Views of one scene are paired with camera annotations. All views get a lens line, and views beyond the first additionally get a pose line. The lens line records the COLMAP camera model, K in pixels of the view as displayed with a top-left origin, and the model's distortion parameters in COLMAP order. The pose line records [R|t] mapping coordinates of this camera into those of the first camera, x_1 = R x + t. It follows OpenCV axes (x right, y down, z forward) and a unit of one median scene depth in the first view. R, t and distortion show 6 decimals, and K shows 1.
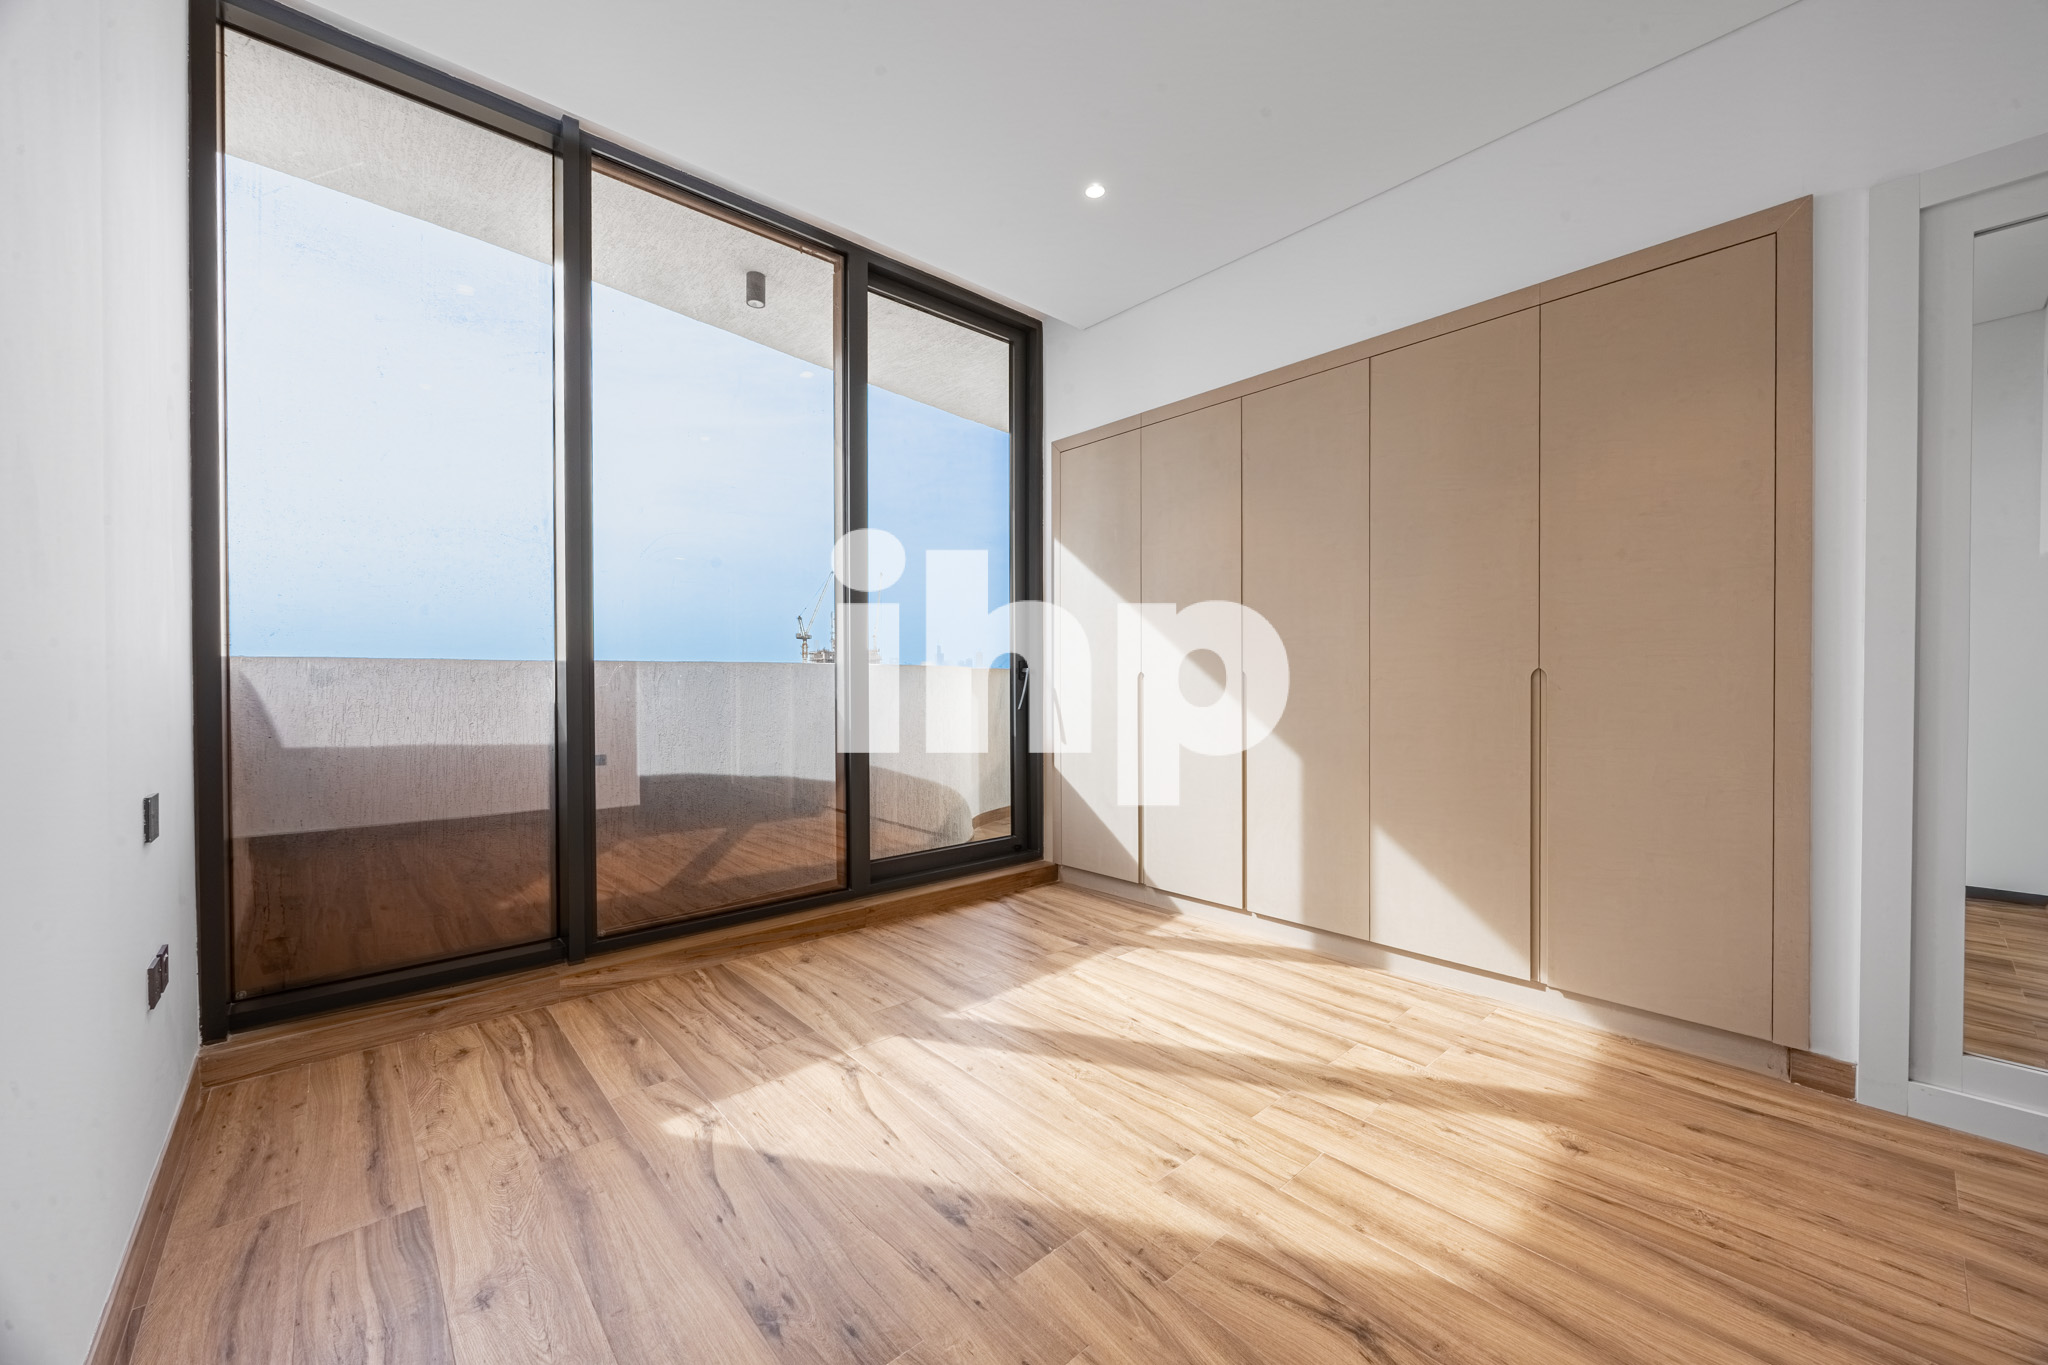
lens RADIAL K [[778.6, 0, 1039.4], [0, 778.6, 684.2], [0, 0, 1]] dist [-0.002141, 0.000181]
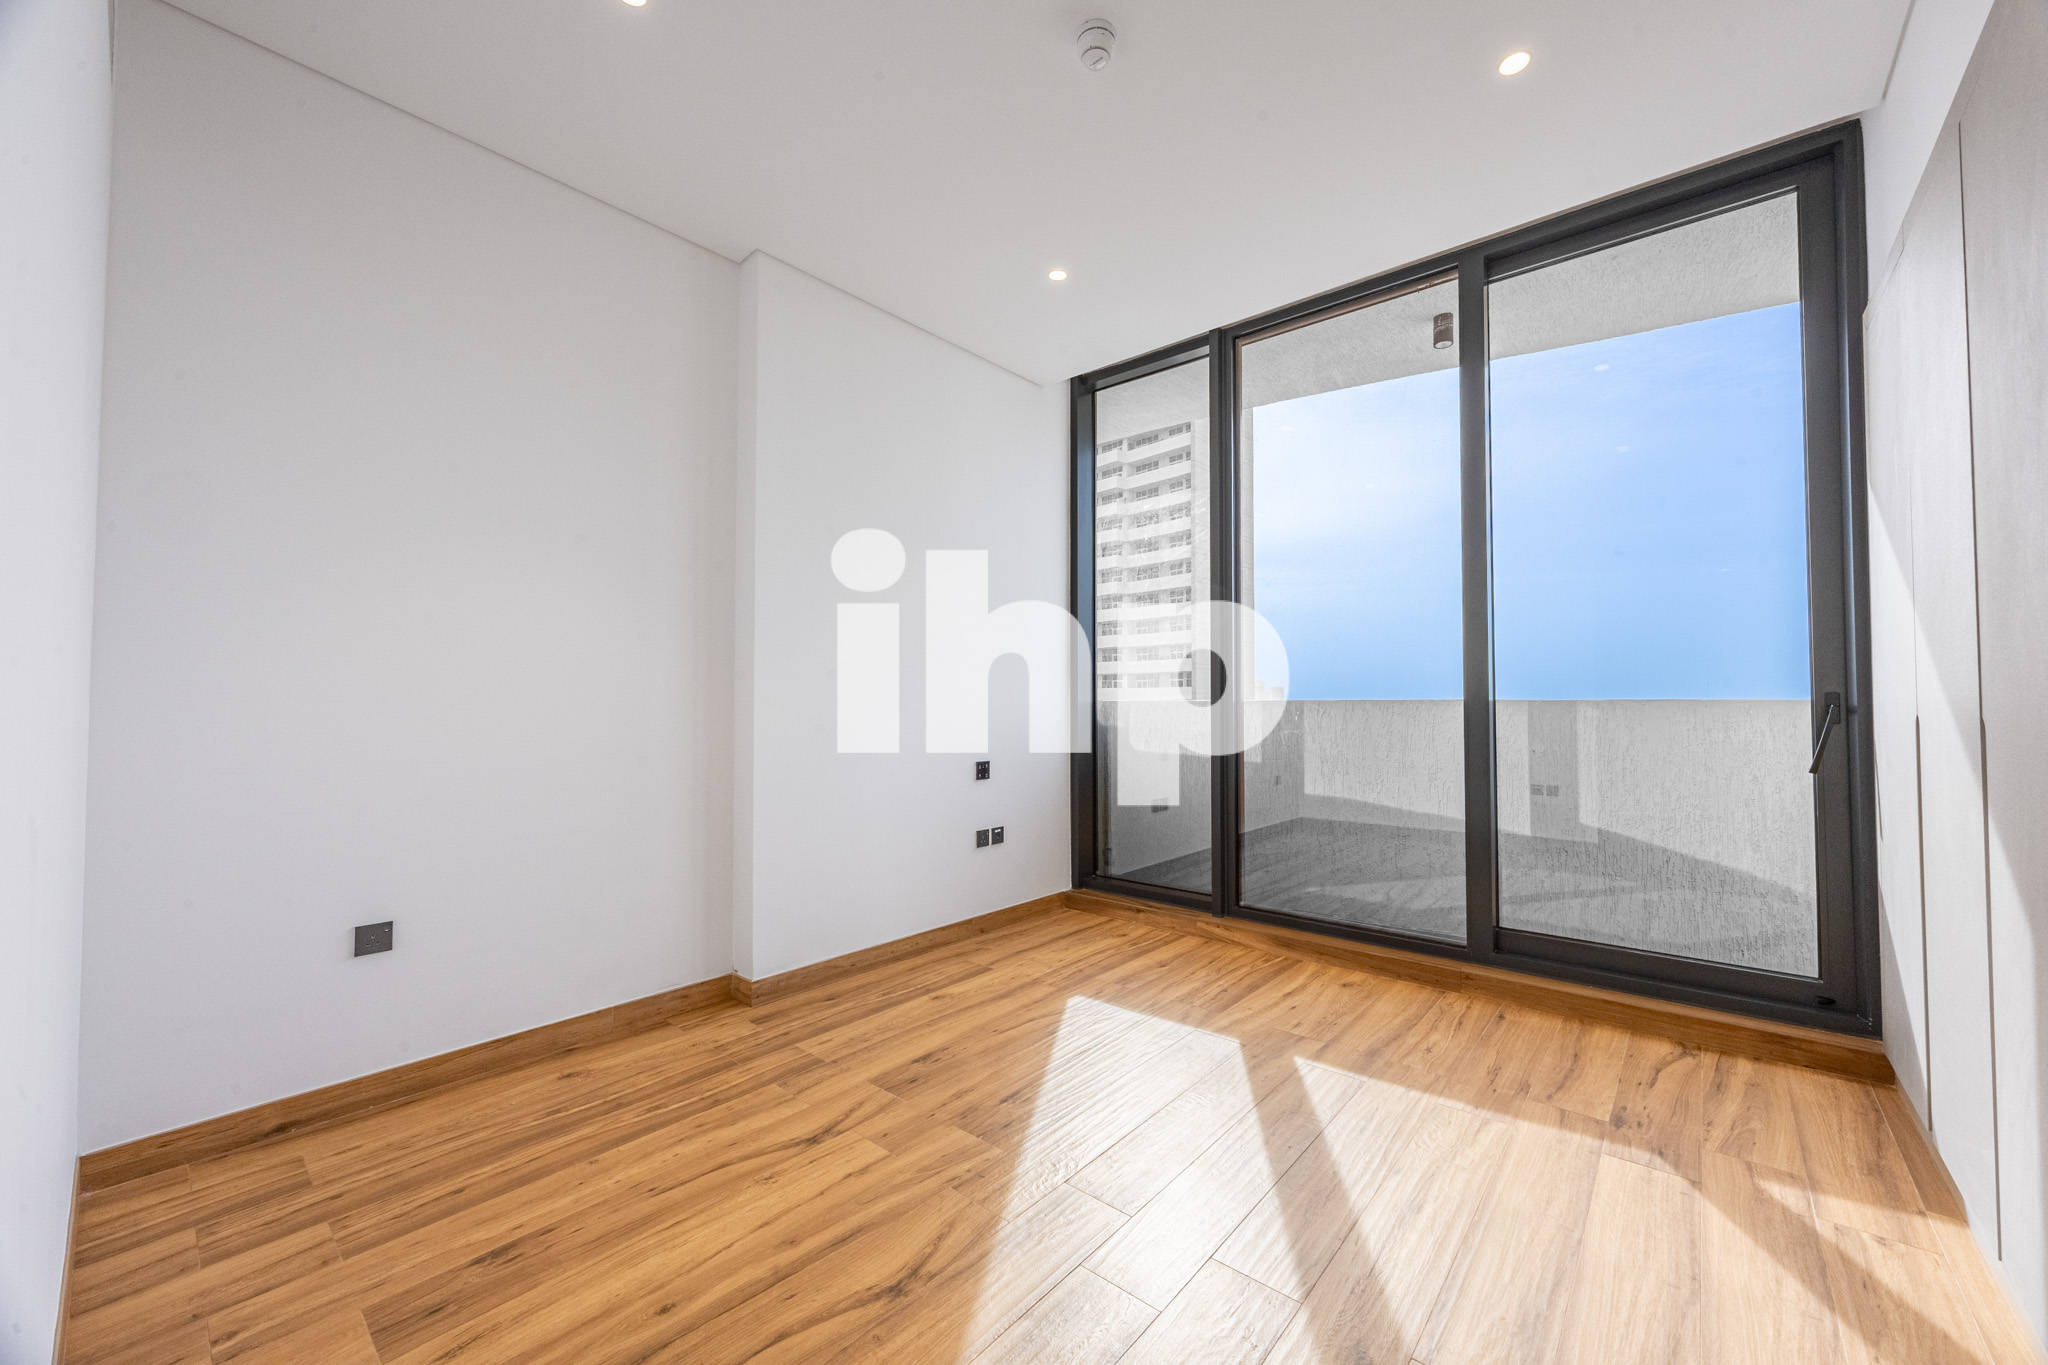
lens RADIAL K [[778.6, 0, 1039.4], [0, 778.6, 684.2], [0, 0, 1]] dist [-0.002141, 0.000181]
pose [[0.126029, -0.025181, -0.991707, 0.787946], [-0.007891, 0.999621, -0.026385, -0.020993], [0.991995, 0.011151, 0.125783, 0.514261]]
